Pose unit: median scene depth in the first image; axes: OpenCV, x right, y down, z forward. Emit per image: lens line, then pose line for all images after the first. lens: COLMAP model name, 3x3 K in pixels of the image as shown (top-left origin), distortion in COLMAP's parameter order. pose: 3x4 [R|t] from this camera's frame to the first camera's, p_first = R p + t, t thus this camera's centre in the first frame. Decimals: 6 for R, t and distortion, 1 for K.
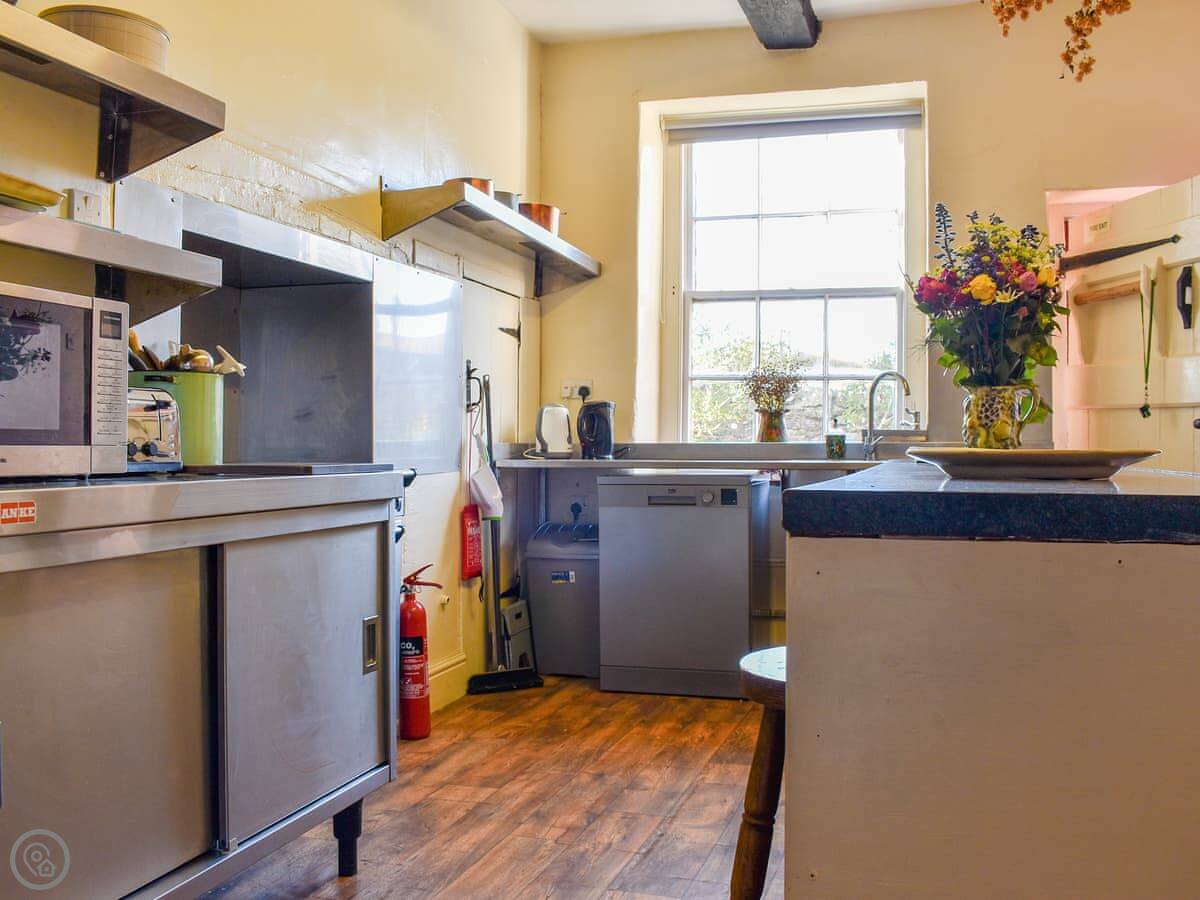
lens RADIAL K [[1160.8, 0, 600.0], [0, 1160.8, 450.0], [0, 0, 1]] dist [-0.083170, -0.006019]
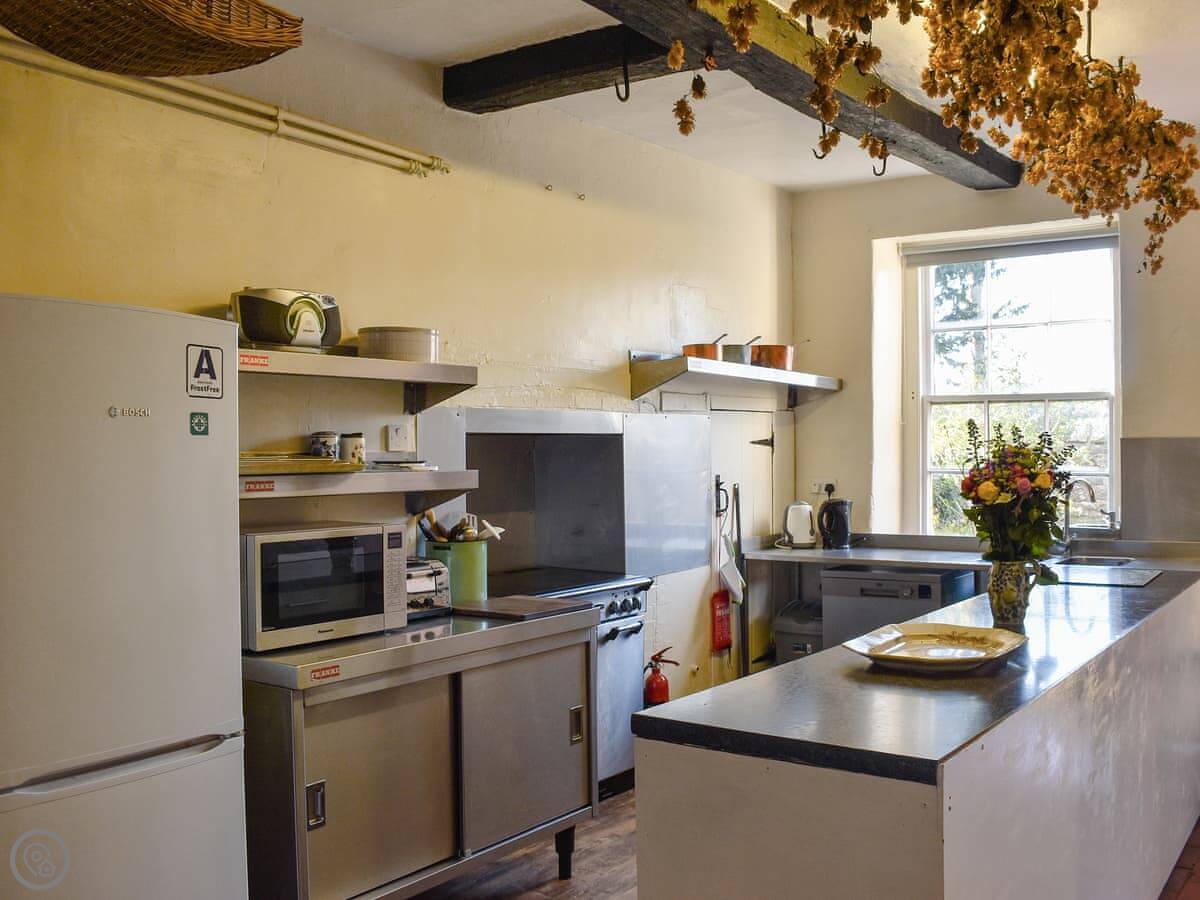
lens RADIAL K [[1160.8, 0, 600.0], [0, 1160.8, 450.0], [0, 0, 1]] dist [-0.083170, -0.006019]
pose [[0.941334, -0.017002, -0.337048, 0.213409], [0.015810, 0.999855, -0.006281, -0.111503], [0.337106, 0.000584, 0.941467, -0.248626]]
